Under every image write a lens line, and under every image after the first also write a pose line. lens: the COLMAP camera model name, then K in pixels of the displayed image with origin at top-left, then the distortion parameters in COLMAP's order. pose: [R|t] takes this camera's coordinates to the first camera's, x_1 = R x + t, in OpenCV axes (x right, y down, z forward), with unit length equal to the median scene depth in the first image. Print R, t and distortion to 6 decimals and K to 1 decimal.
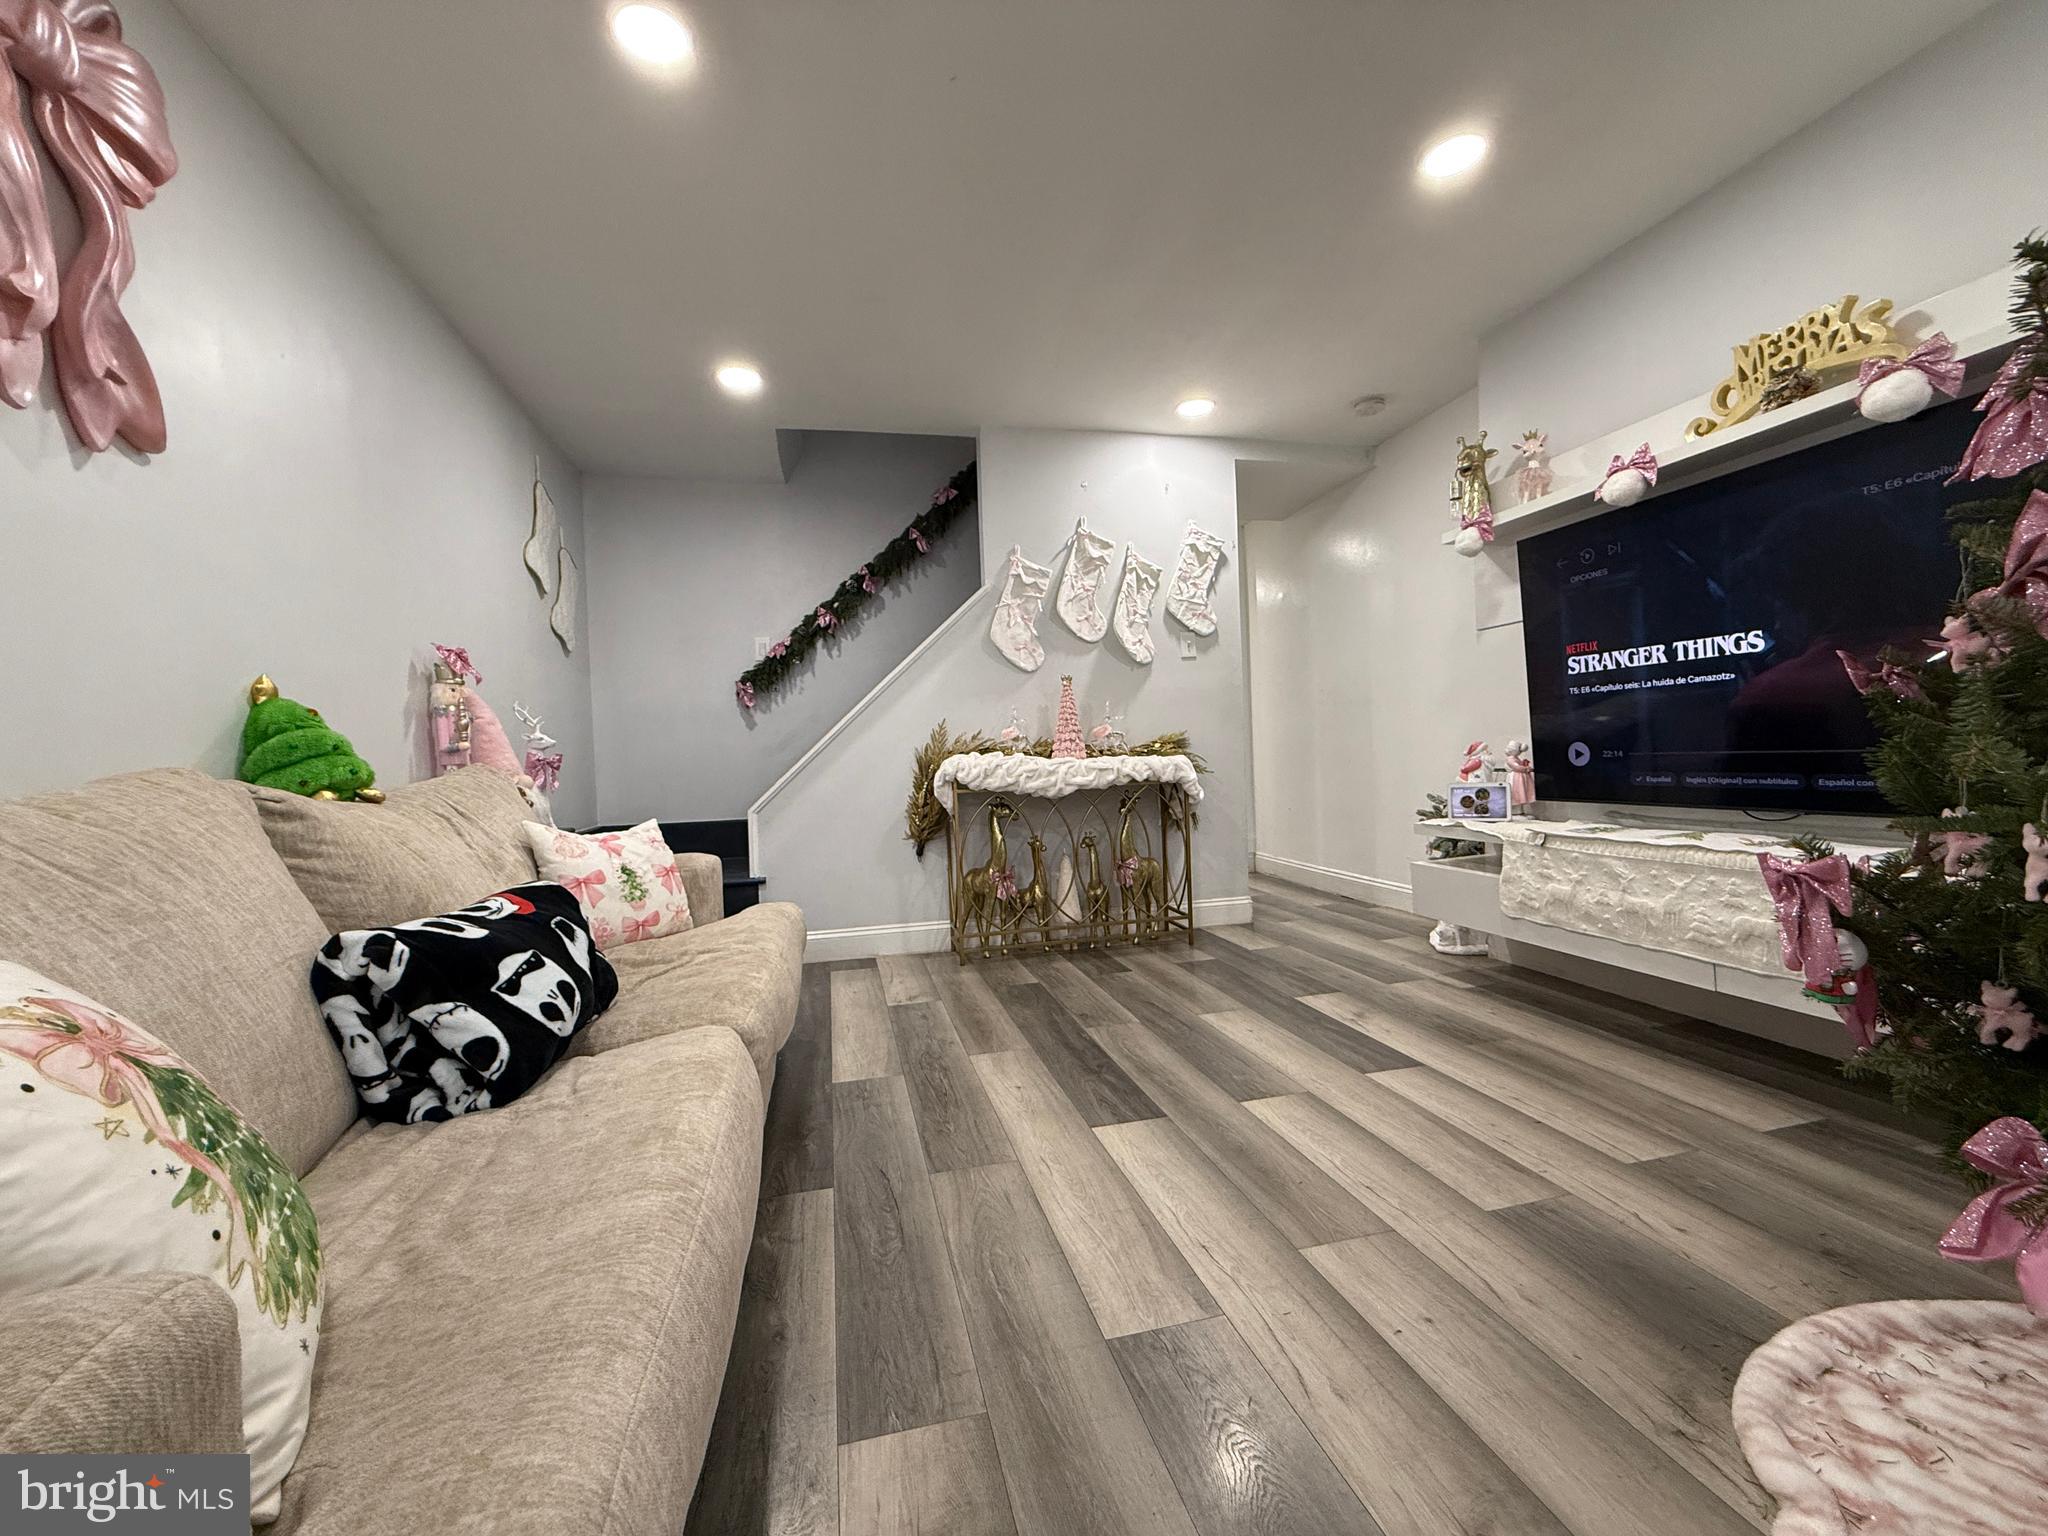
lens RADIAL K [[816.7, 0, 1041.0], [0, 816.7, 752.8], [0, 0, 1]] dist [-0.001705, 0.000412]
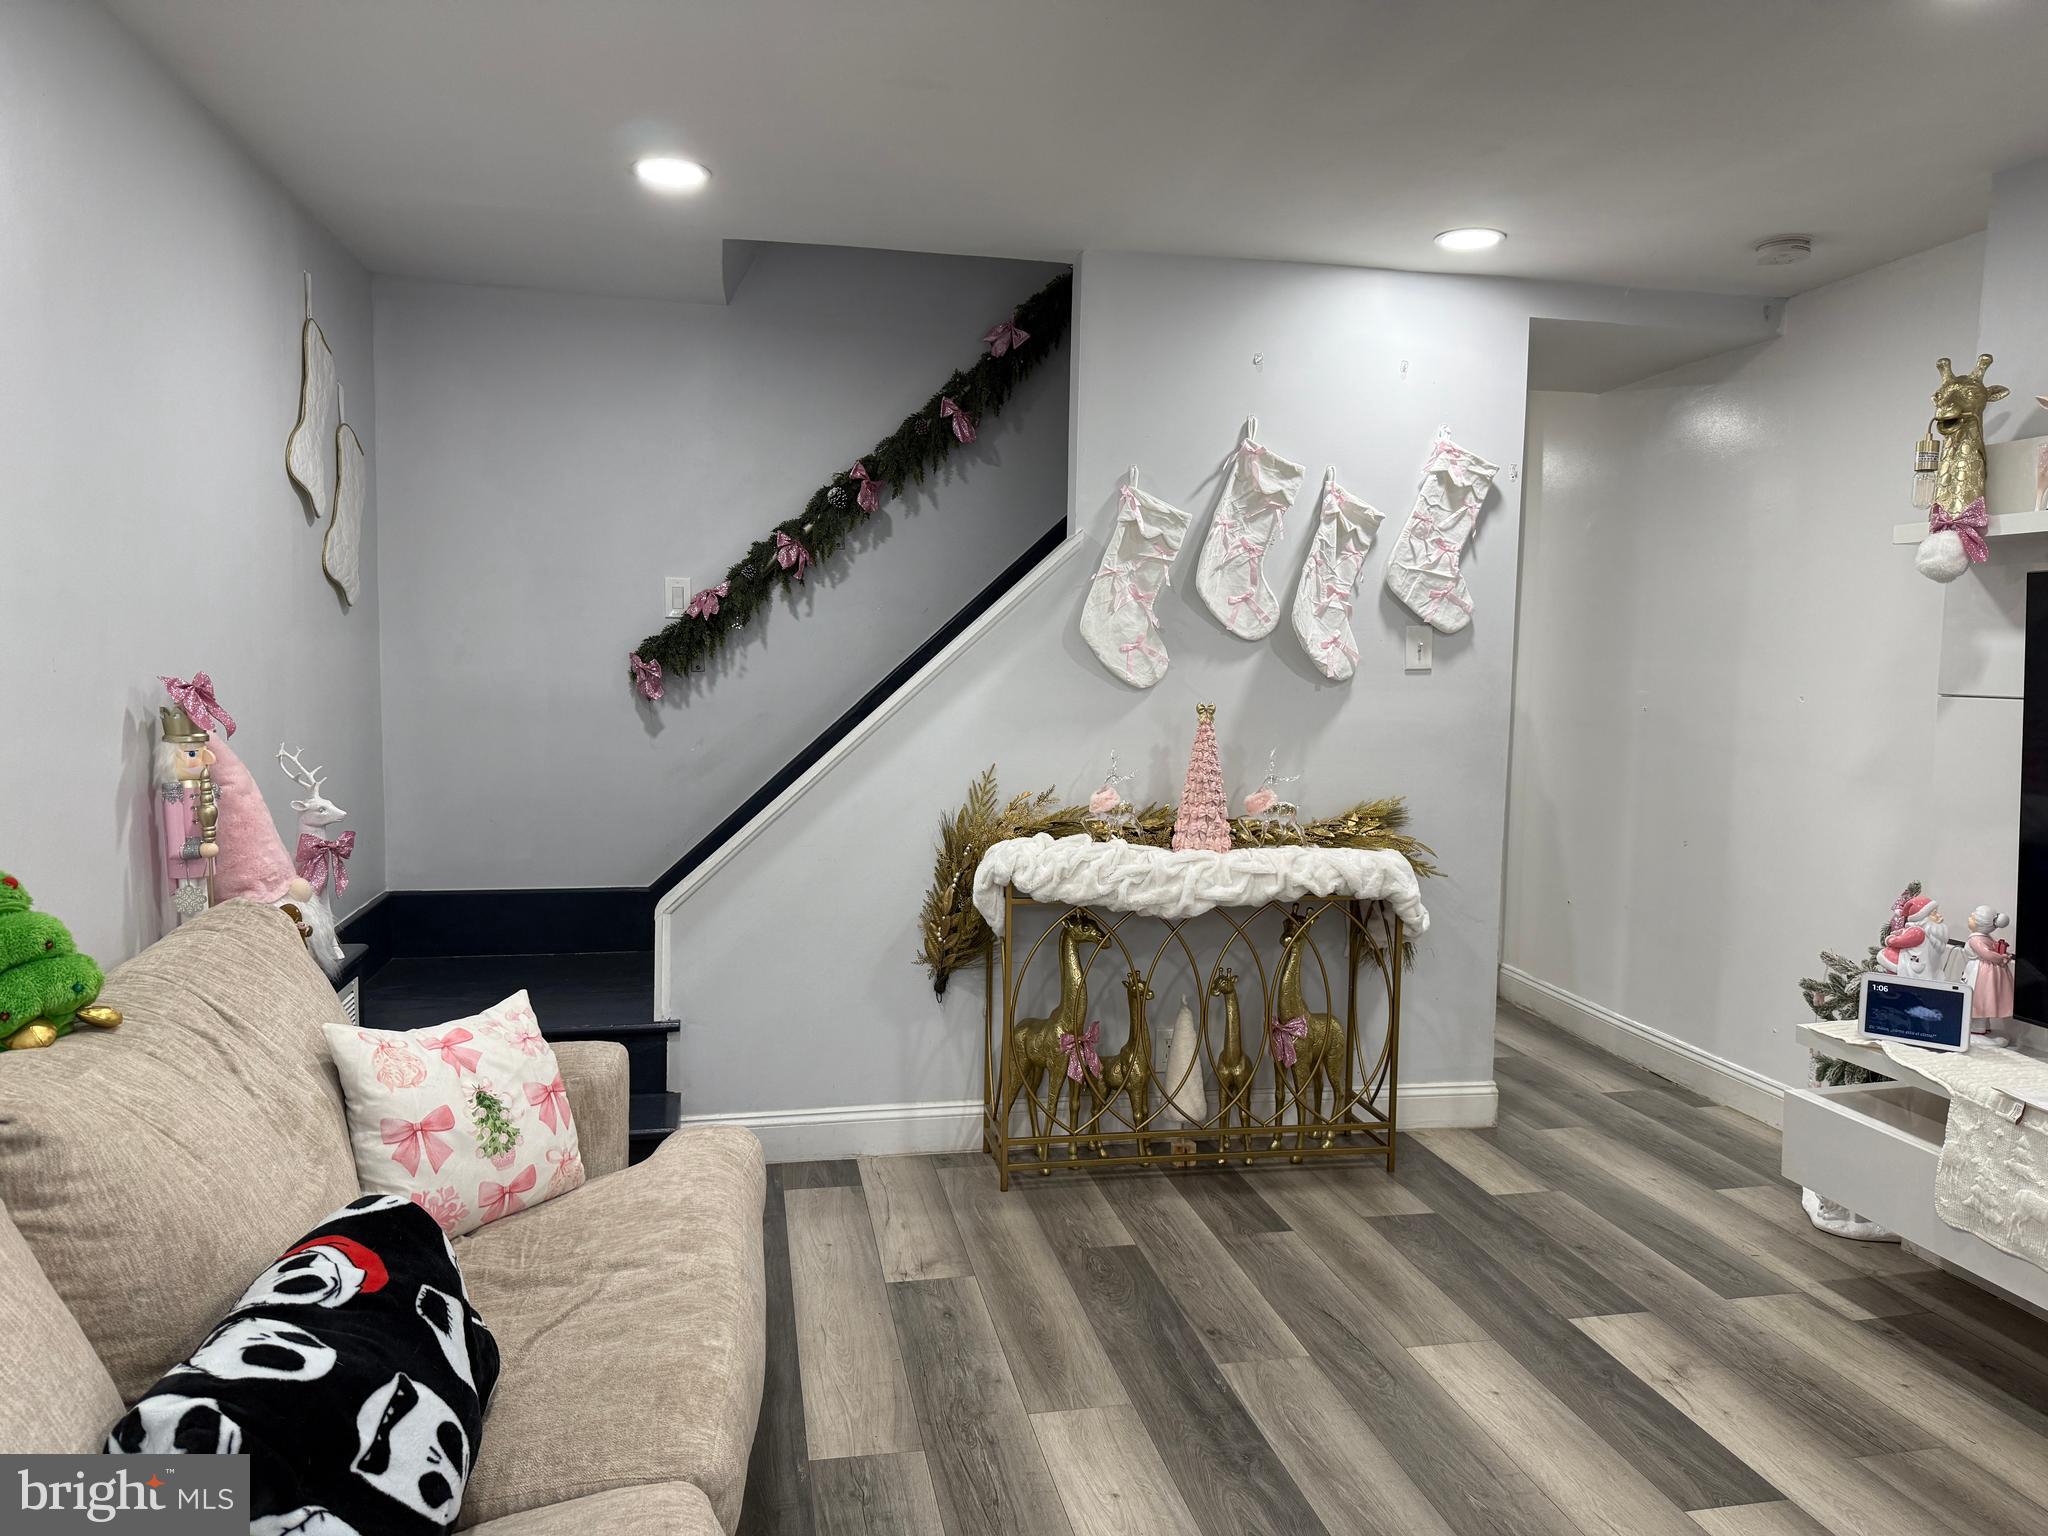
lens RADIAL K [[1450.0, 0, 1078.6], [0, 1450.0, 748.6], [0, 0, 1]] dist [0.045537, -0.053727]
pose [[0.998119, 0.058689, -0.017699, -0.047971], [-0.057278, 0.995772, 0.071817, -0.158875], [0.021839, -0.070668, 0.997261, -0.037791]]
